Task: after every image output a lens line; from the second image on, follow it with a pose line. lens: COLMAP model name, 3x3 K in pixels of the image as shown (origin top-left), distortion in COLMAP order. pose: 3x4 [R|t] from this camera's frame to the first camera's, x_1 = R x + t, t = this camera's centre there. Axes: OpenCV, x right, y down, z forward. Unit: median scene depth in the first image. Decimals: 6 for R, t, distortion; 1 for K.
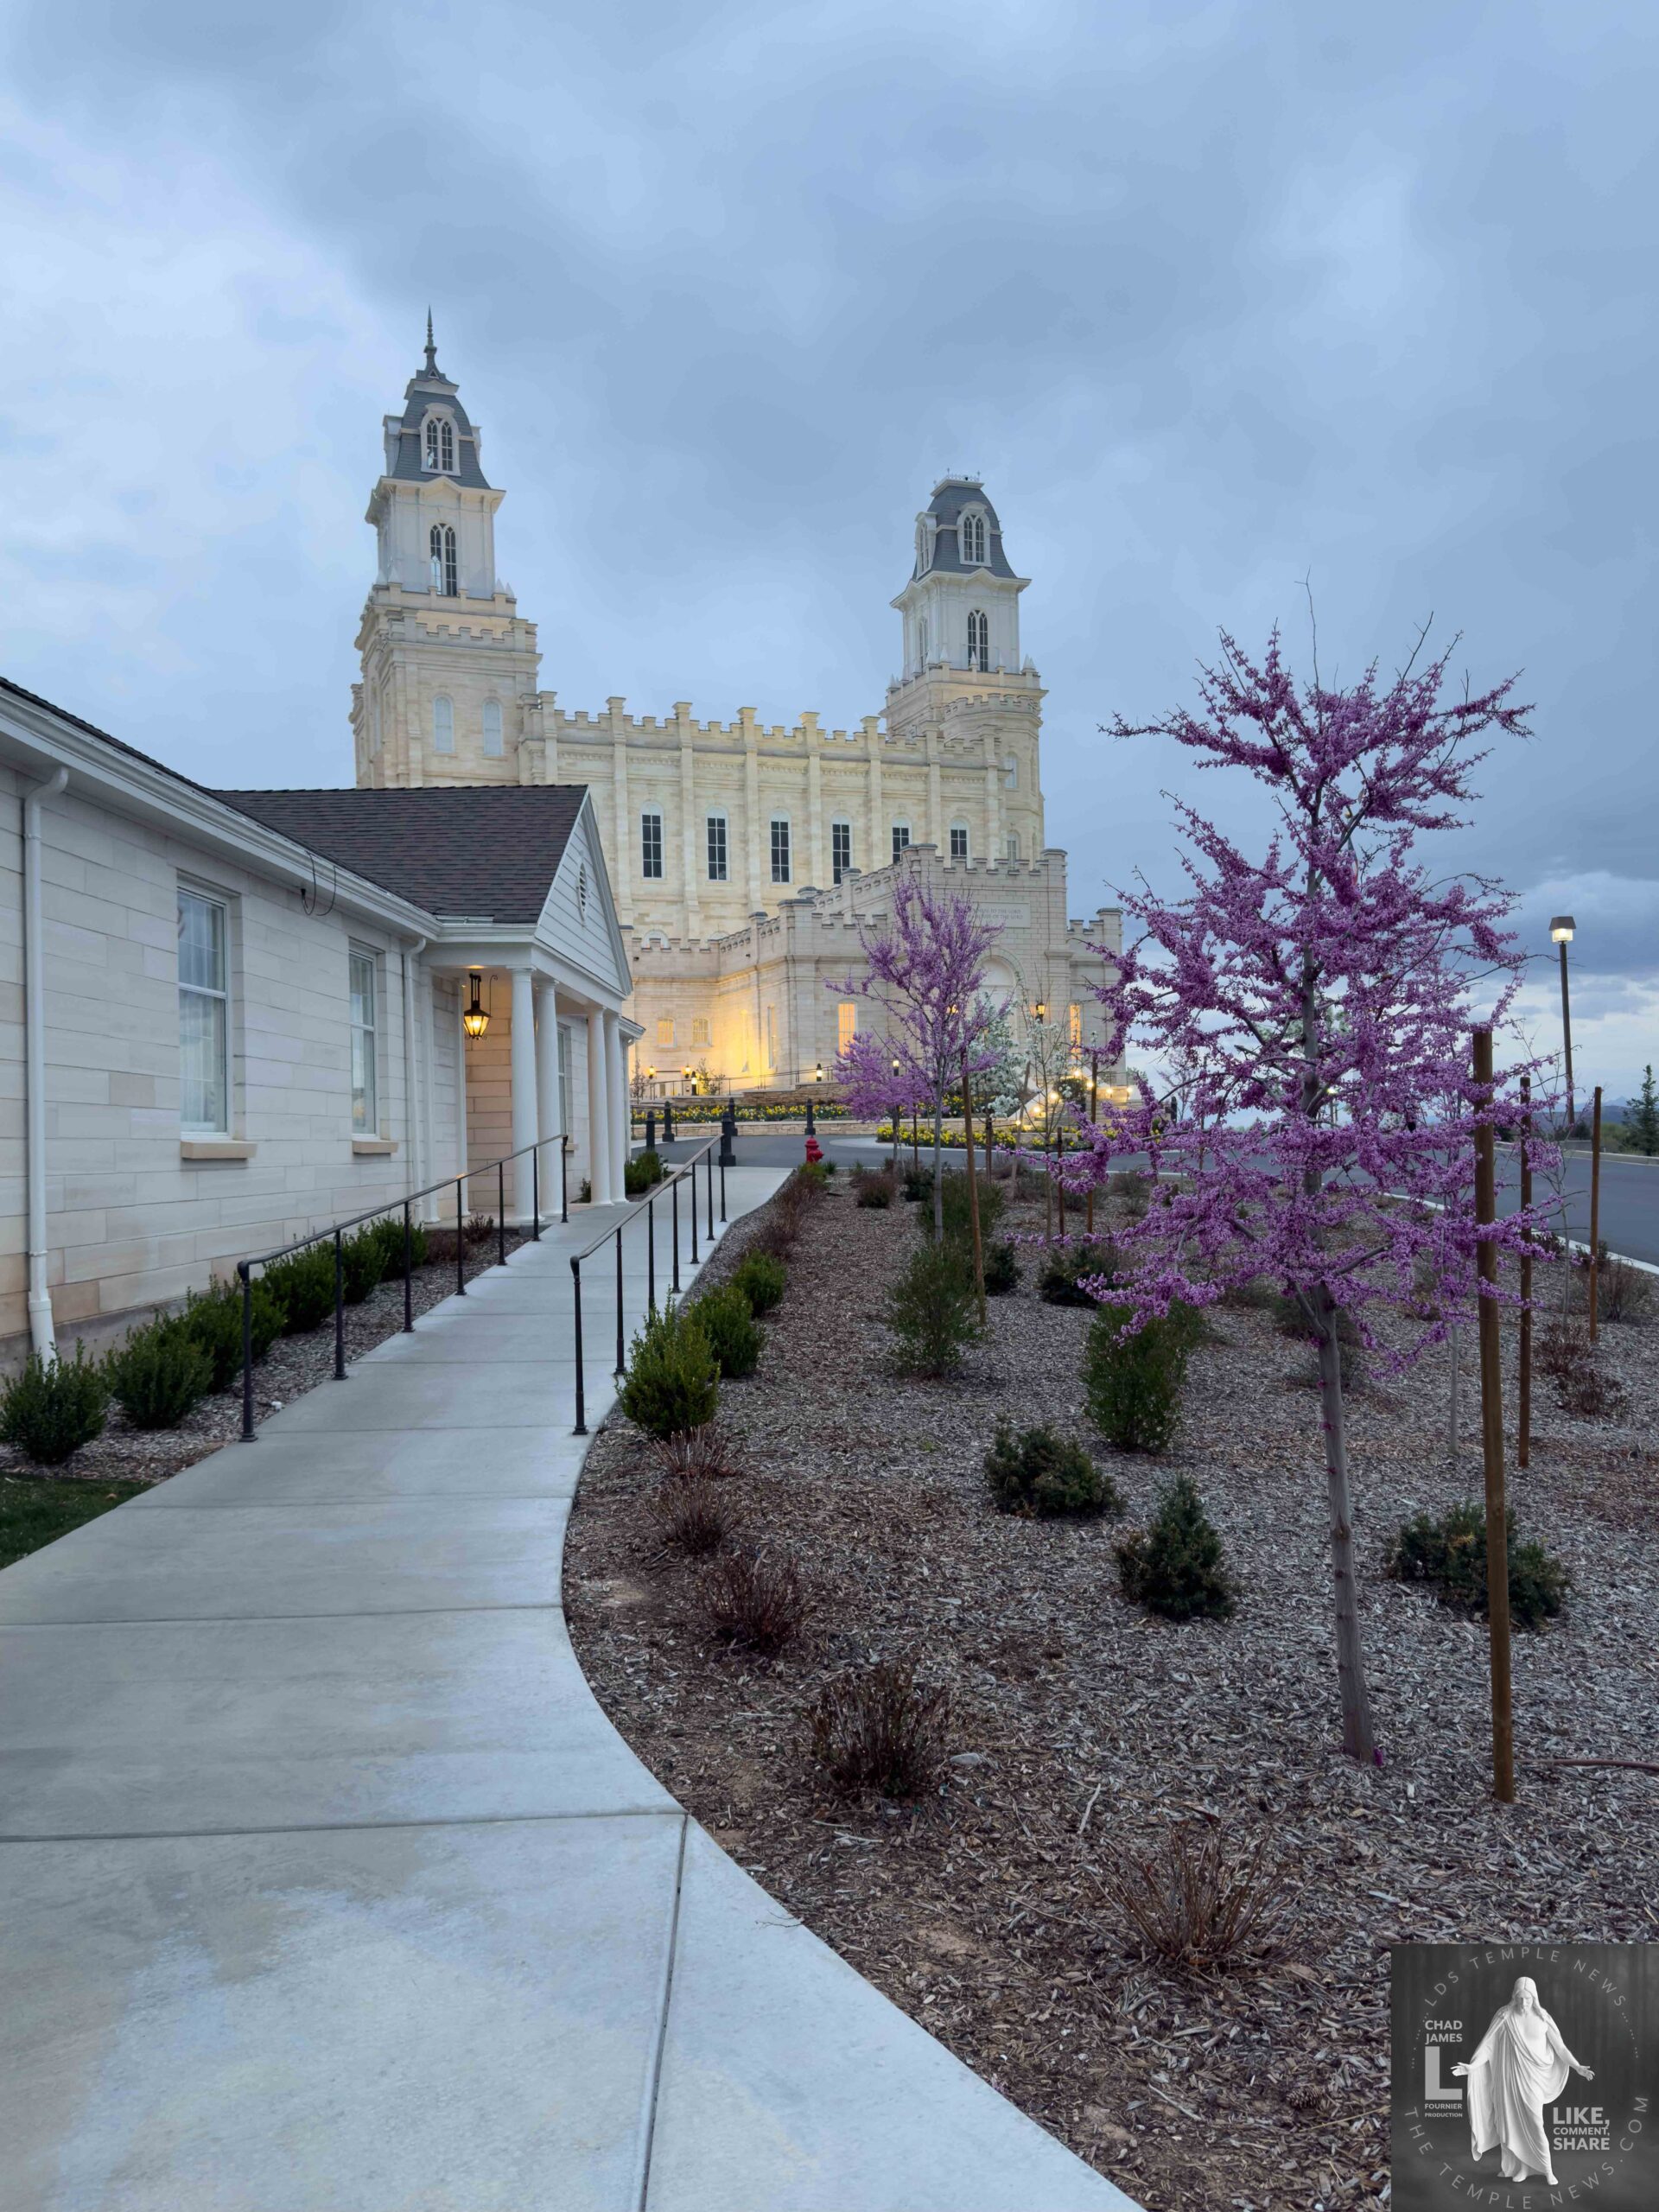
lens RADIAL K [[1741.5, 0, 840.1], [0, 1741.5, 1114.8], [0, 0, 1]] dist [0.179765, -0.404450]
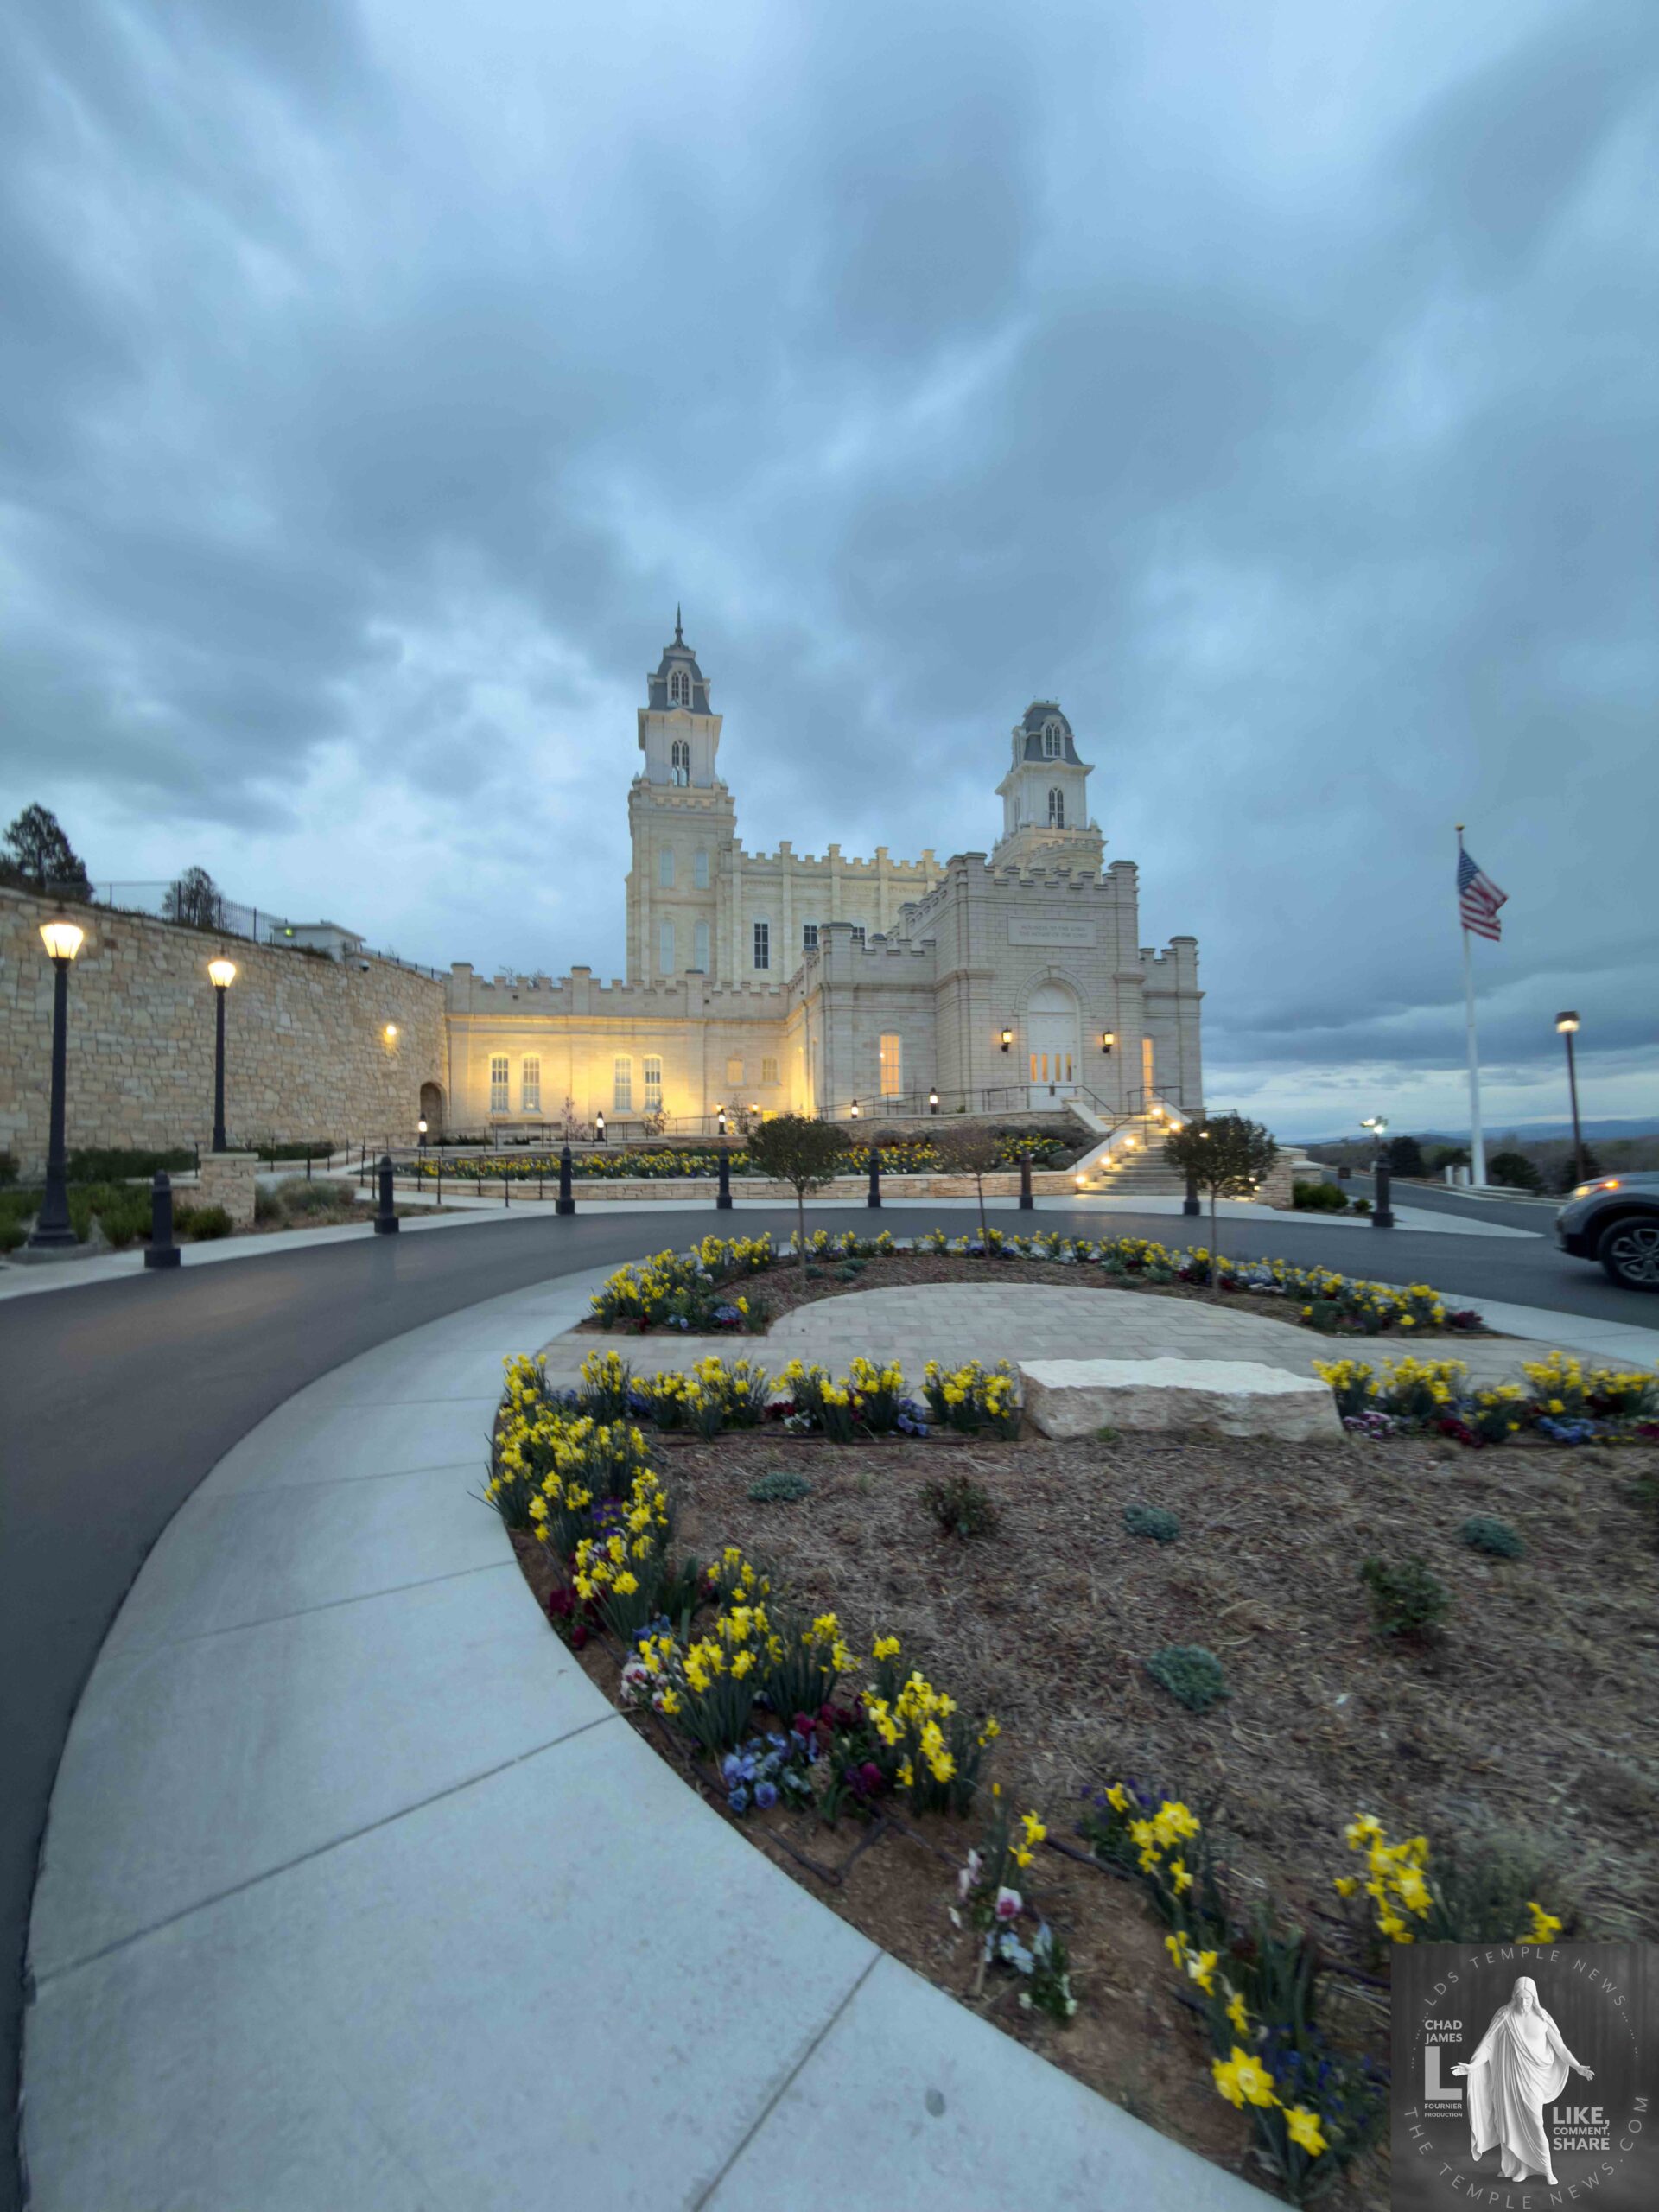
lens RADIAL K [[882.3, 0, 829.5], [0, 882.3, 1106.0], [0, 0, 1]] dist [-0.000336, -0.000420]
pose [[0.983026, 0.003077, -0.183439, 0.033723], [-0.009025, 0.999460, -0.031602, -0.006607], [0.183242, 0.032721, 0.982523, 0.312199]]
